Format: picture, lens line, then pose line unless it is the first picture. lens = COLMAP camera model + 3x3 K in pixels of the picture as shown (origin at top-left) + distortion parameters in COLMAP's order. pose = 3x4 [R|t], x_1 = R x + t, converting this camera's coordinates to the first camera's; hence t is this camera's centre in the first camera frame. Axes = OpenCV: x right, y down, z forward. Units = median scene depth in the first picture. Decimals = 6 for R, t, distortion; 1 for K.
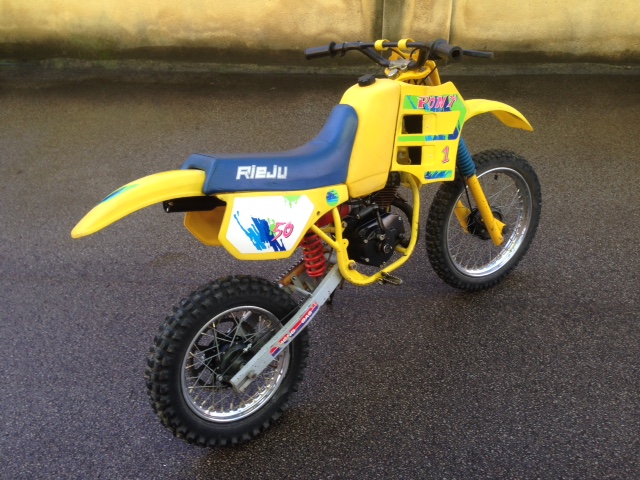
lens RADIAL K [[595.6, 0, 326.2], [0, 595.6, 238.9], [0, 0, 1]] dist [0.140183, -0.258298]
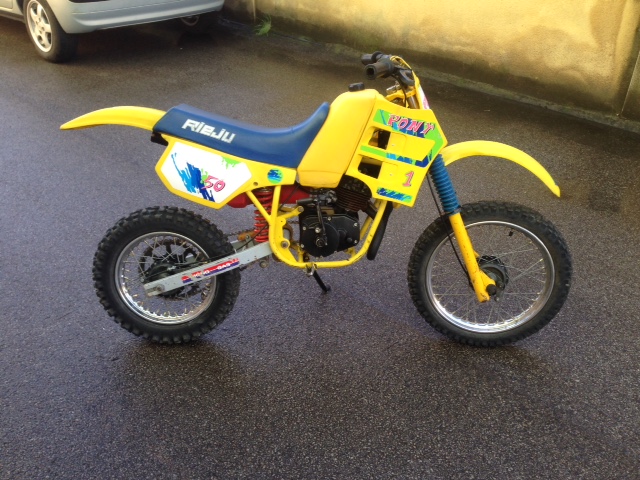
lens RADIAL K [[595.6, 0, 326.2], [0, 595.6, 238.9], [0, 0, 1]] dist [0.140183, -0.258298]
pose [[0.783252, 0.355044, -0.510352, 0.656428], [-0.368891, 0.926179, 0.078181, -0.077716], [0.500435, 0.127029, 0.856404, 0.096000]]
